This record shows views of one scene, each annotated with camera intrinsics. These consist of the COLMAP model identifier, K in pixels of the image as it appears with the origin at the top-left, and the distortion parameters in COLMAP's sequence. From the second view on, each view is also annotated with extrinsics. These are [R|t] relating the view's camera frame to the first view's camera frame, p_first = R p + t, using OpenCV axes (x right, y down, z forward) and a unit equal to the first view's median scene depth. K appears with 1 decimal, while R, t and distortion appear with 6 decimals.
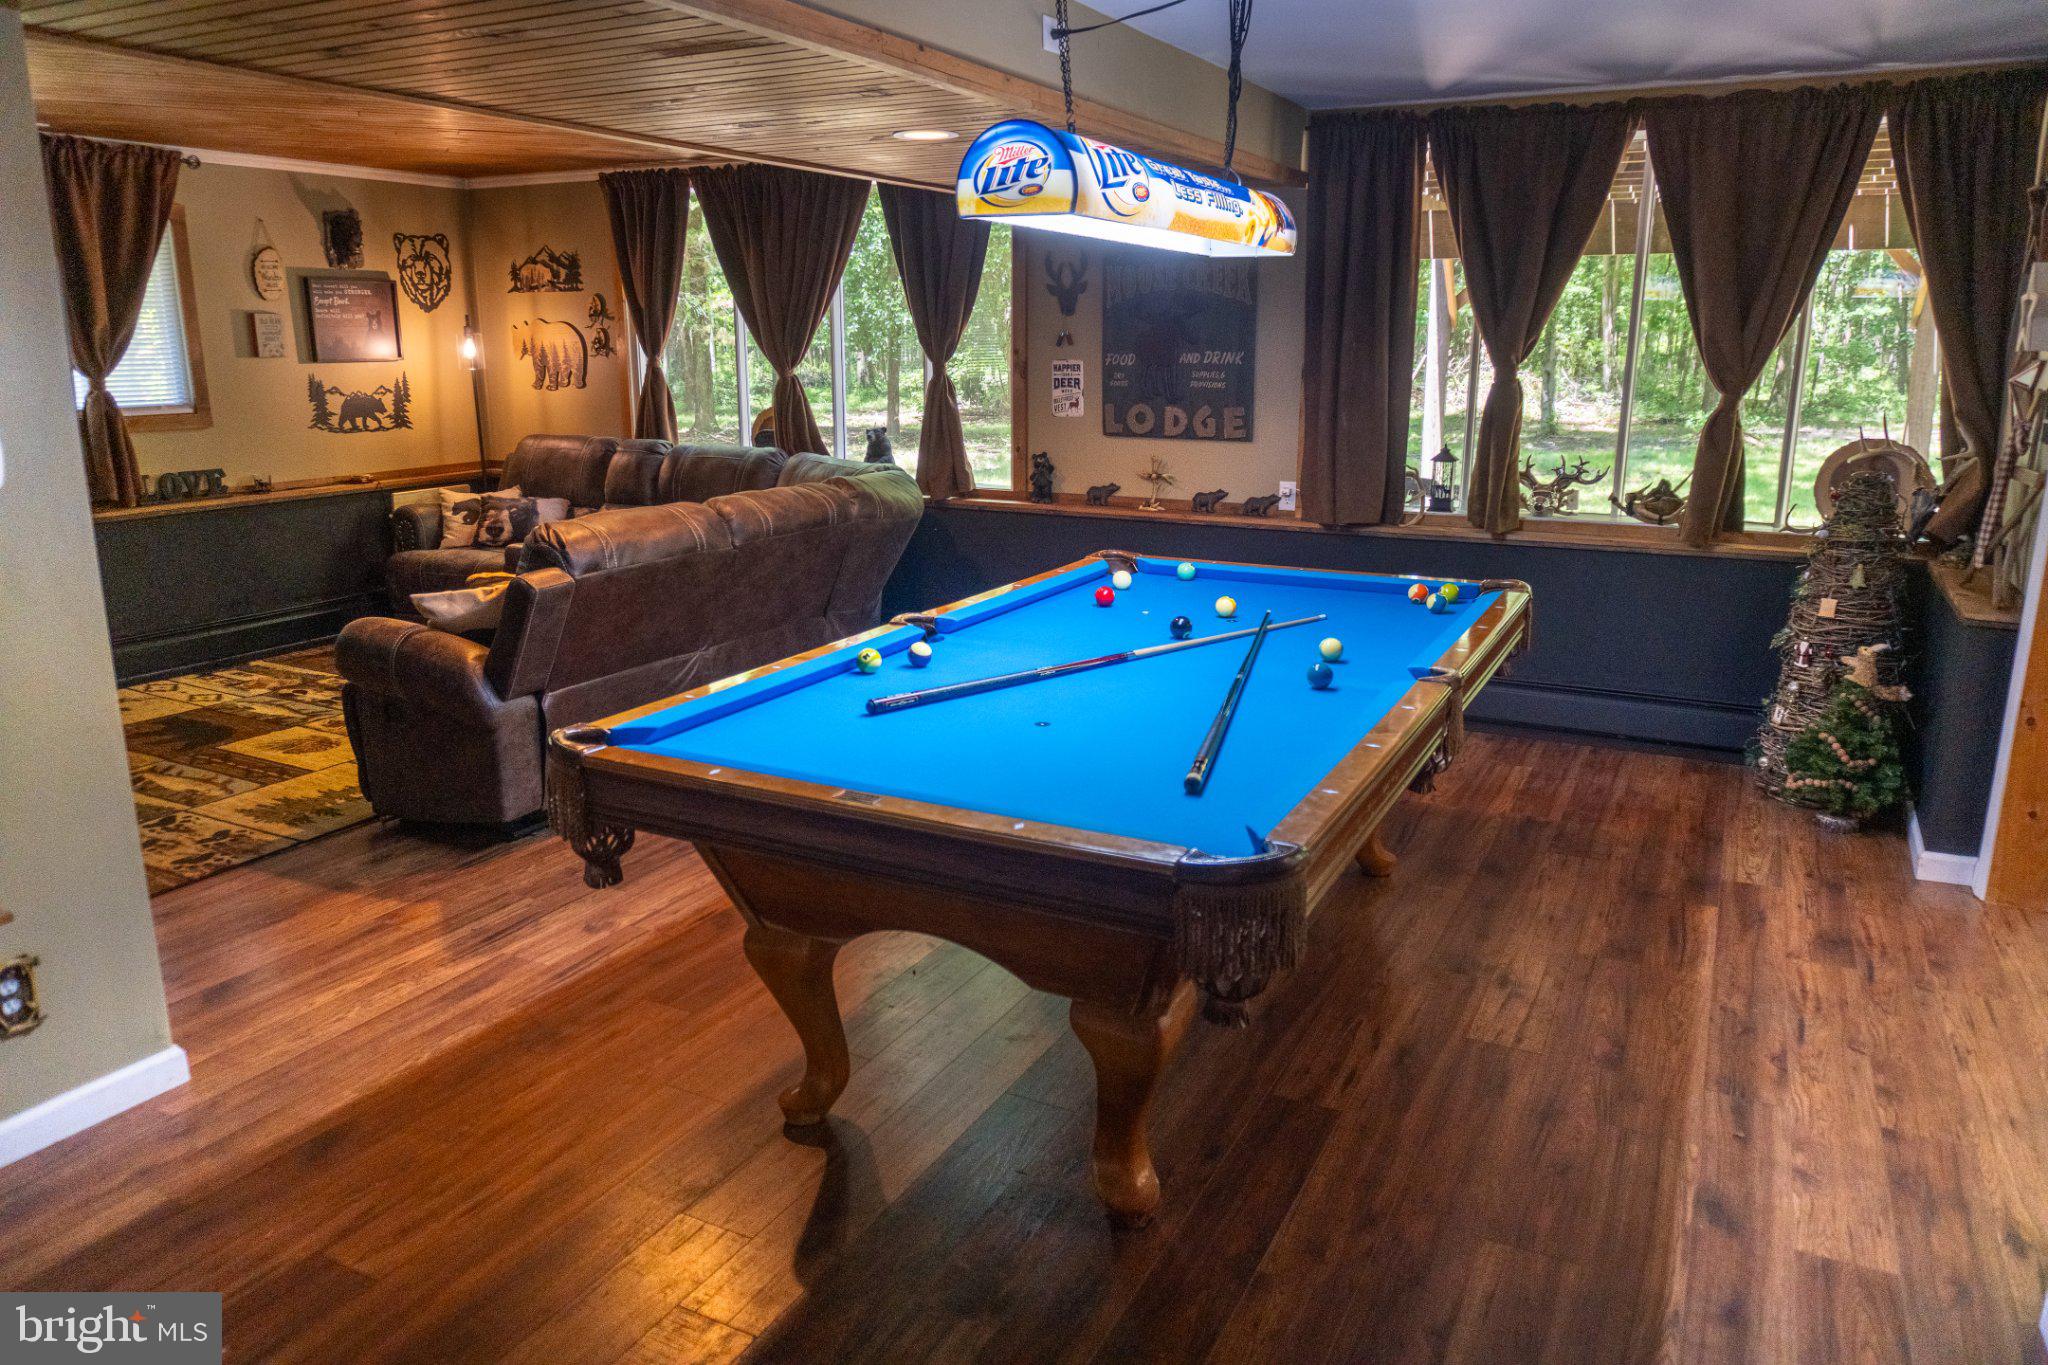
lens RADIAL K [[1381.9, 0, 1024.0], [0, 1381.9, 682.5], [0, 0, 1]] dist [0.005426, -0.001897]
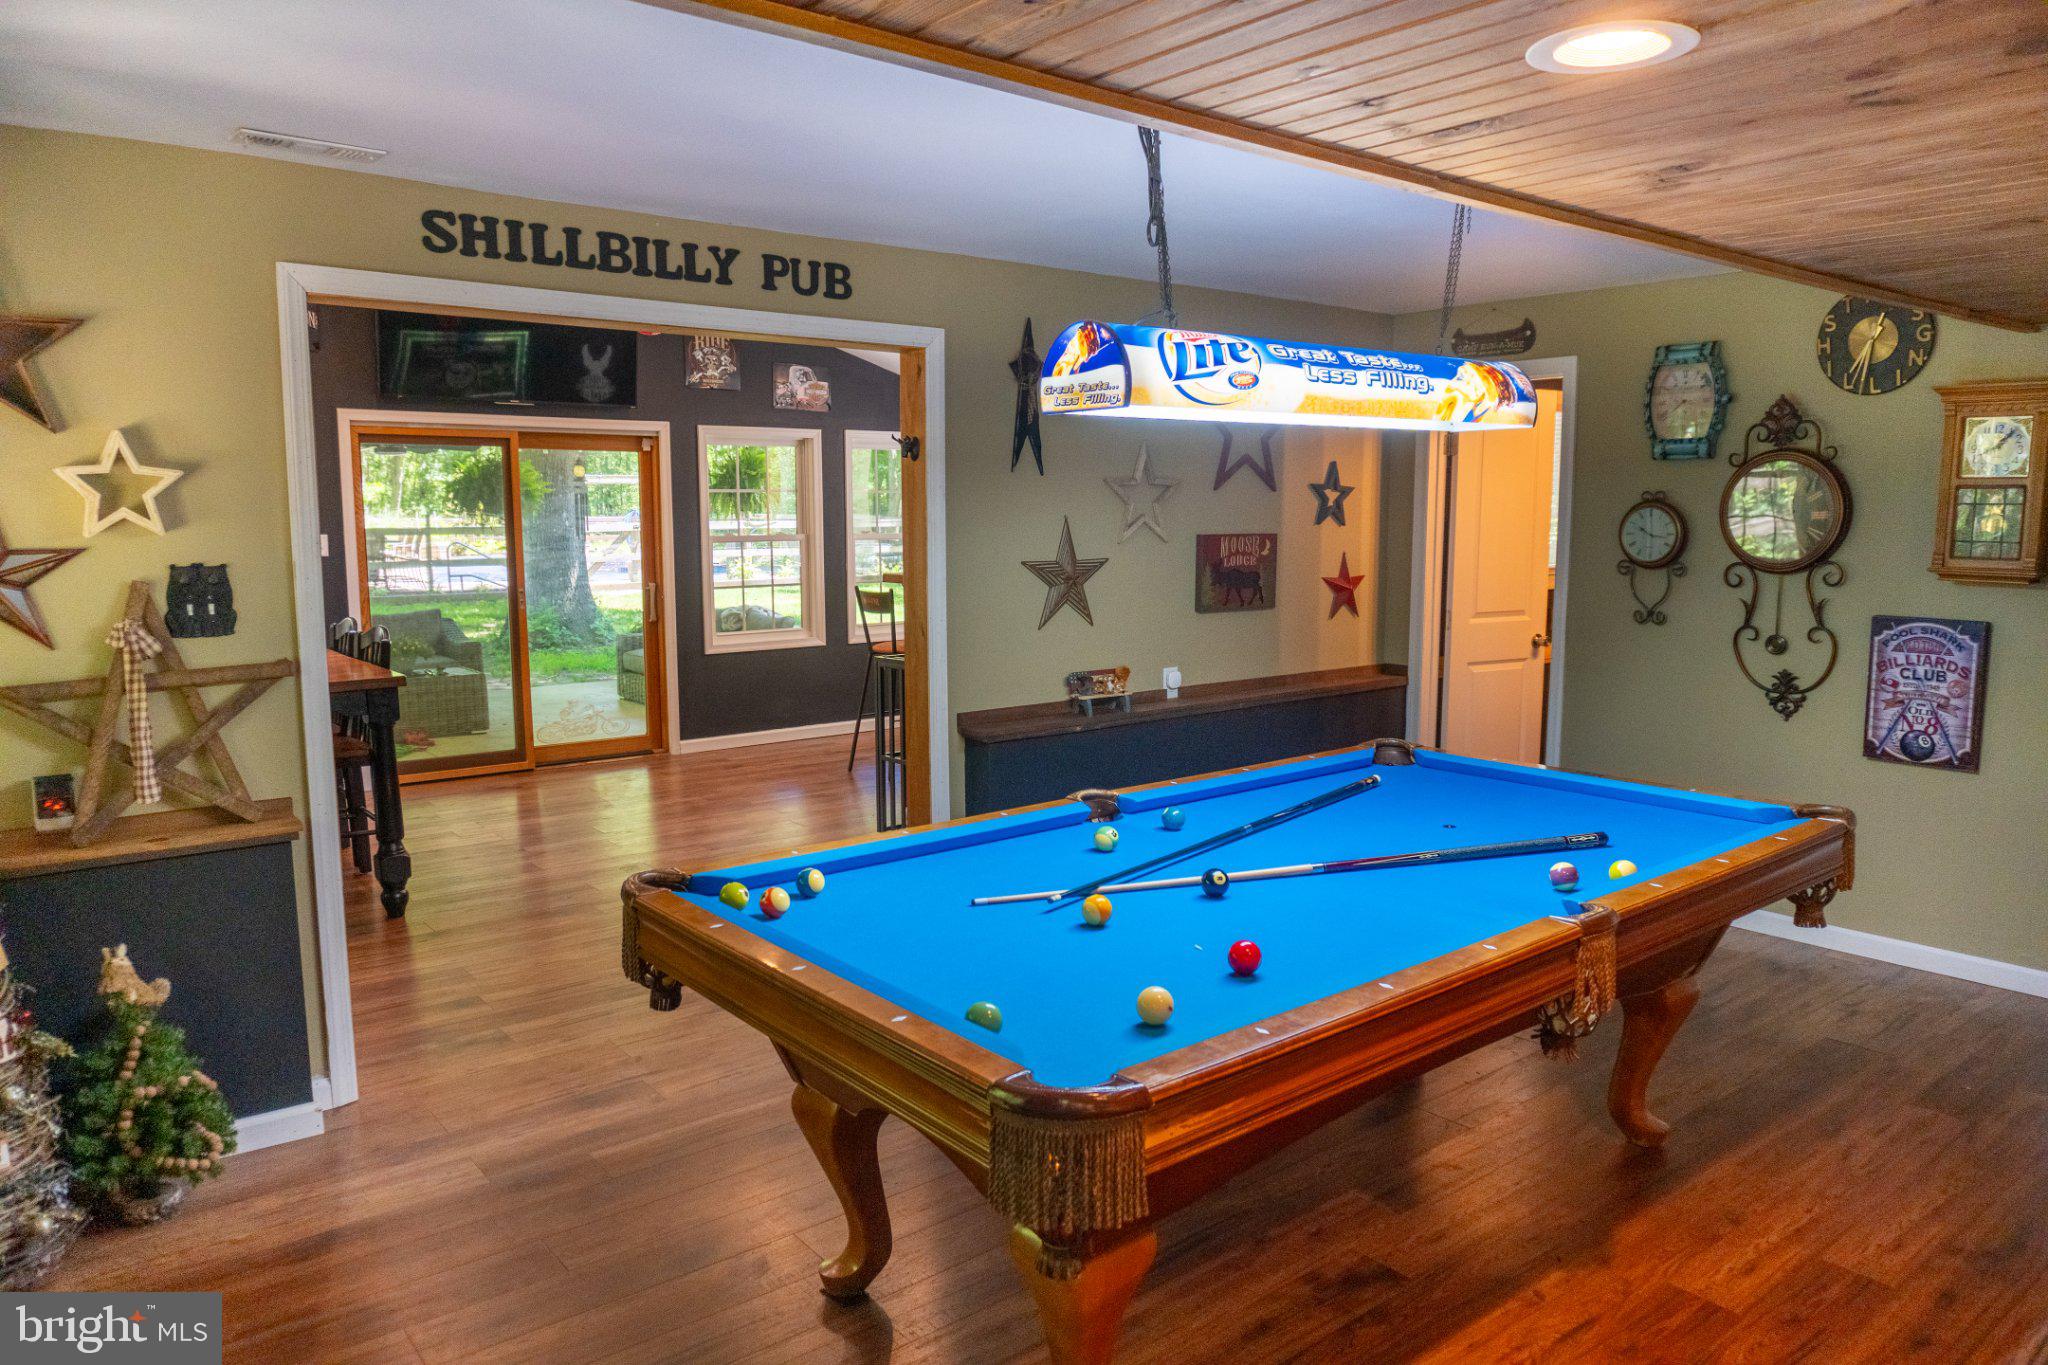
lens RADIAL K [[1381.9, 0, 1024.0], [0, 1381.9, 682.5], [0, 0, 1]] dist [0.005426, -0.001897]
pose [[0.919987, 0.046059, -0.389233, 0.321837], [-0.087470, 0.992153, -0.089340, -0.043548], [0.382064, 0.116237, 0.916797, 0.076551]]
